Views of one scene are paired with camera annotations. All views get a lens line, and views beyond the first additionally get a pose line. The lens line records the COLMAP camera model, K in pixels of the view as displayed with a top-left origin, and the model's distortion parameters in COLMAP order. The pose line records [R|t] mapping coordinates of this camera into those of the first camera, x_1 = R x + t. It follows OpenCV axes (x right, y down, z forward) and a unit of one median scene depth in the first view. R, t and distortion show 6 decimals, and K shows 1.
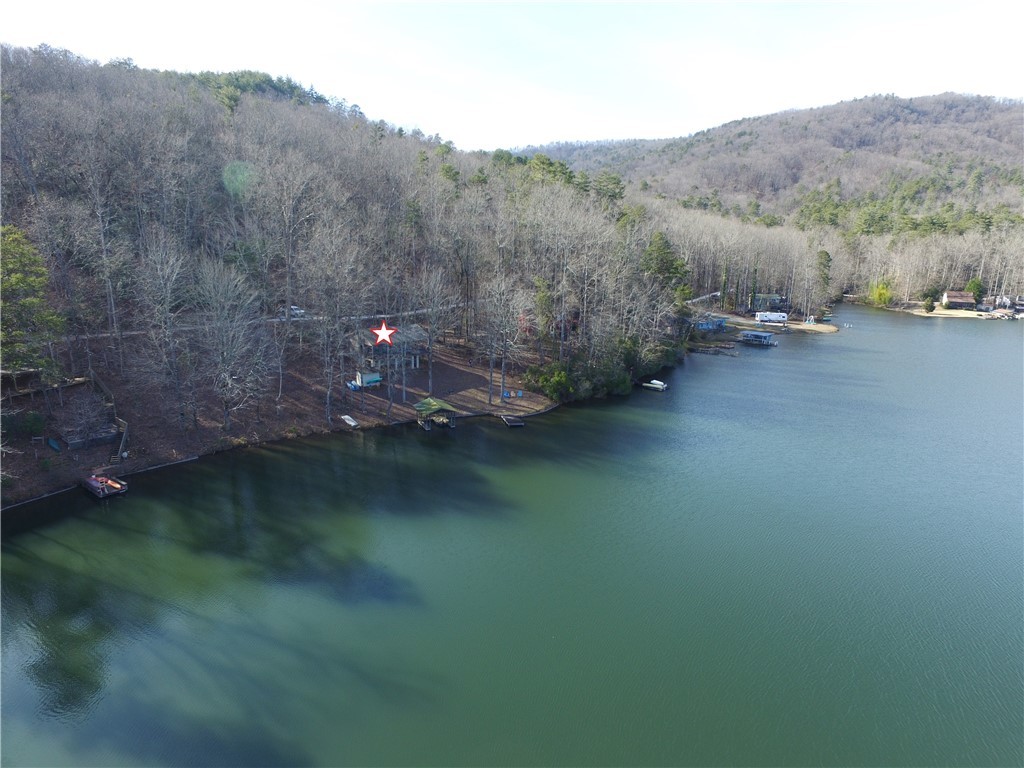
lens RADIAL K [[595.7, 0, 507.4], [0, 595.7, 384.4], [0, 0, 1]] dist [-0.009931, 0.013557]
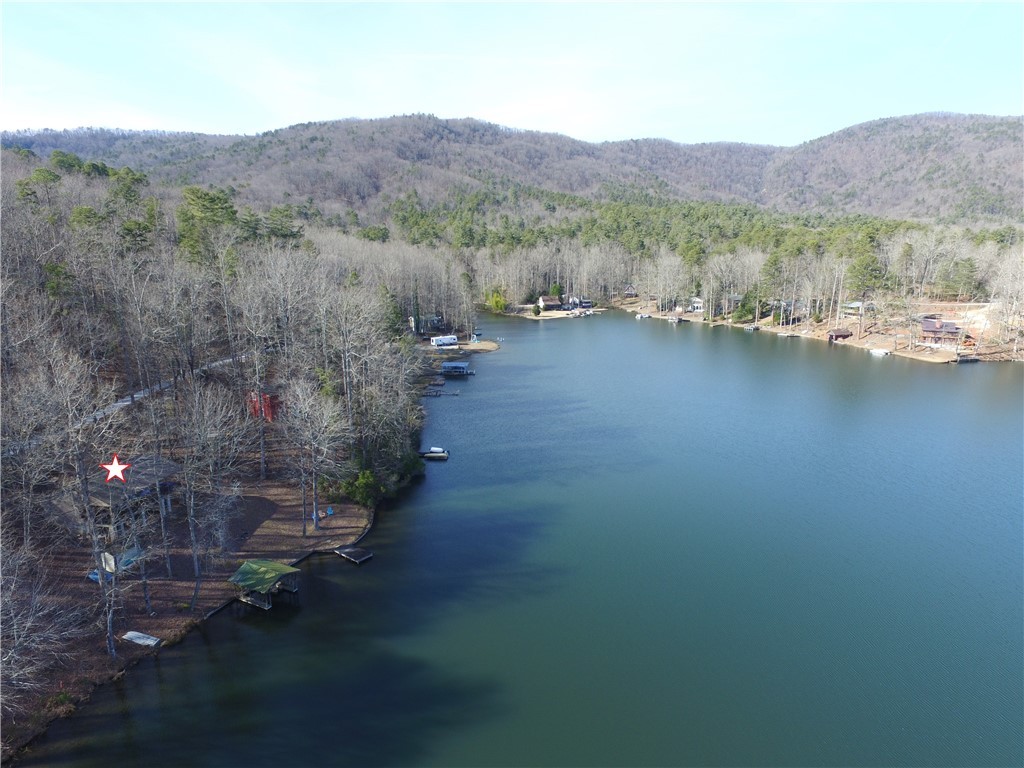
lens RADIAL K [[595.7, 0, 506.2], [0, 595.7, 383.0], [0, 0, 1]] dist [-0.009931, 0.013557]
pose [[0.783460, -0.165073, 0.599118, -0.216033], [0.163617, 0.984853, 0.057393, -0.142526], [-0.599517, 0.053061, 0.798601, 0.142555]]
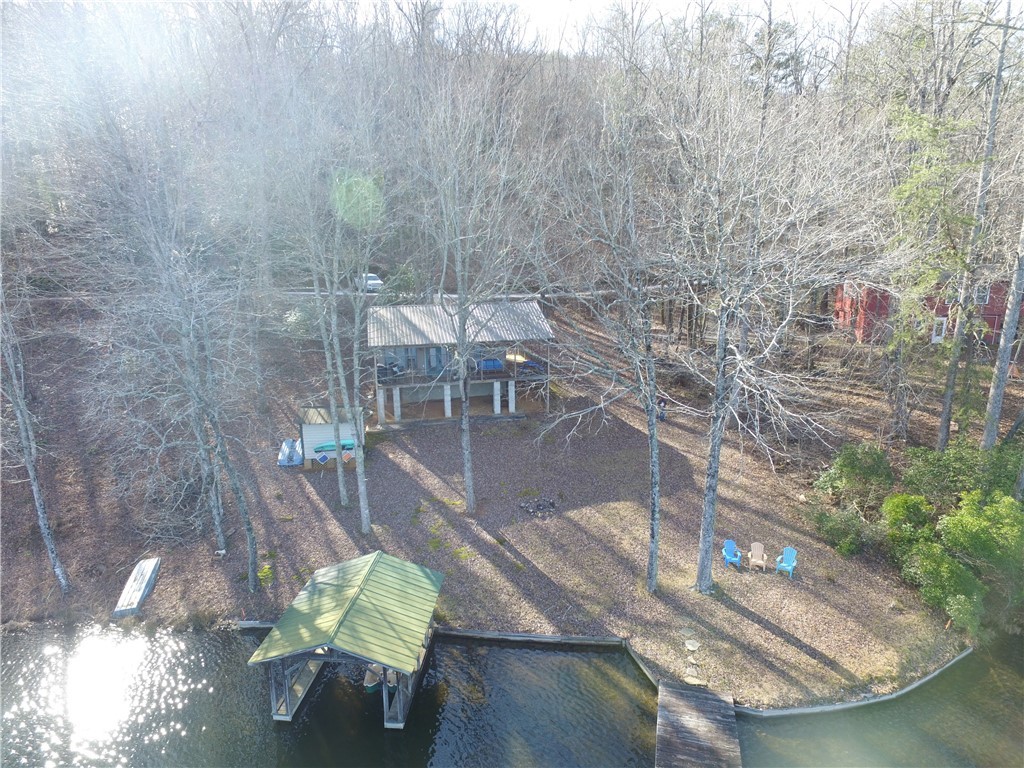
lens RADIAL K [[595.7, 0, 503.7], [0, 595.7, 380.7], [0, 0, 1]] dist [-0.009931, 0.013557]
pose [[0.863821, 0.070105, -0.498896, 0.031455], [-0.082174, 0.996616, -0.002236, -0.042229], [0.497051, 0.042927, 0.866659, 0.598764]]
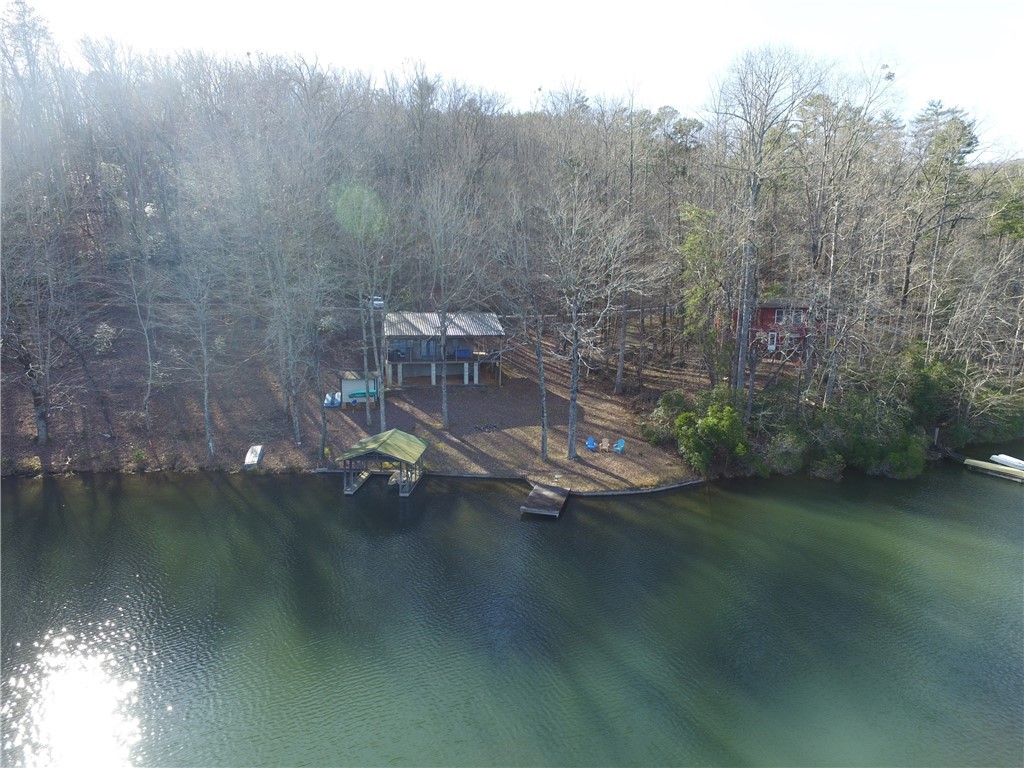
lens RADIAL K [[595.7, 0, 505.8], [0, 595.7, 390.8], [0, 0, 1]] dist [-0.009931, 0.013557]
pose [[0.876383, 0.062626, -0.477526, 0.136379], [-0.102568, 0.993033, -0.058007, 0.008160], [0.470566, 0.099815, 0.876701, 0.457937]]
